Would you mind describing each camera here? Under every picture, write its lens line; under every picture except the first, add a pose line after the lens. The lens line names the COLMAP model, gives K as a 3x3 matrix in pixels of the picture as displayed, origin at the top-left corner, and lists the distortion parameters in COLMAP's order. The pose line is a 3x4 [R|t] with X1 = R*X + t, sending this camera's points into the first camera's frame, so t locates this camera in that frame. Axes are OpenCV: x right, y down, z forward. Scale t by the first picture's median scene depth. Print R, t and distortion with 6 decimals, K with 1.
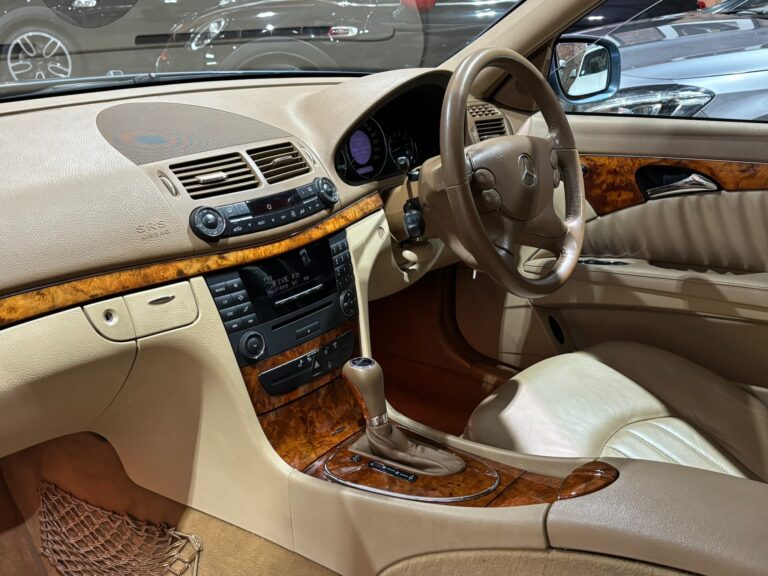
lens RADIAL K [[872.0, 0, 382.9], [0, 872.0, 286.6], [0, 0, 1]] dist [0.025006, 0.000000]
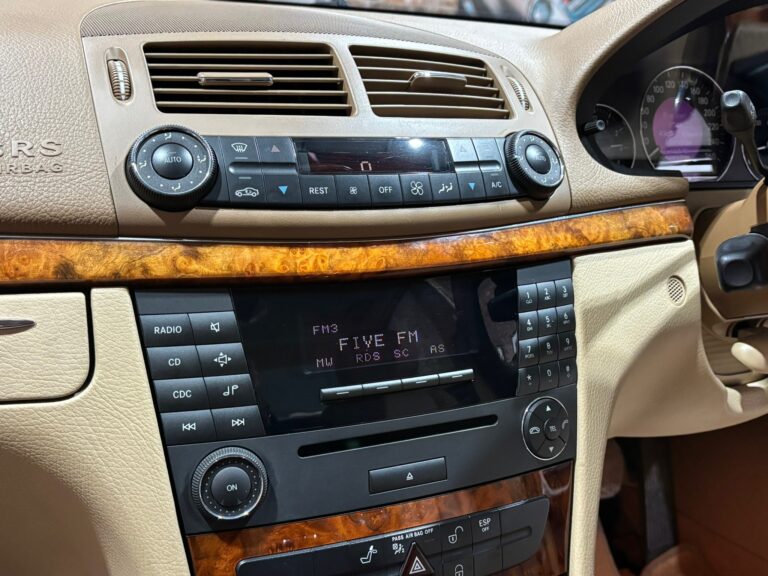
lens RADIAL K [[832.0, 0, 385.4], [0, 832.0, 291.0], [0, 0, 1]] dist [0.008664, 0.000000]
pose [[0.882674, 0.119211, -0.454616, 0.070220], [-0.174303, 0.981347, -0.081091, -0.000465], [0.436469, 0.150818, 0.886989, 0.653731]]
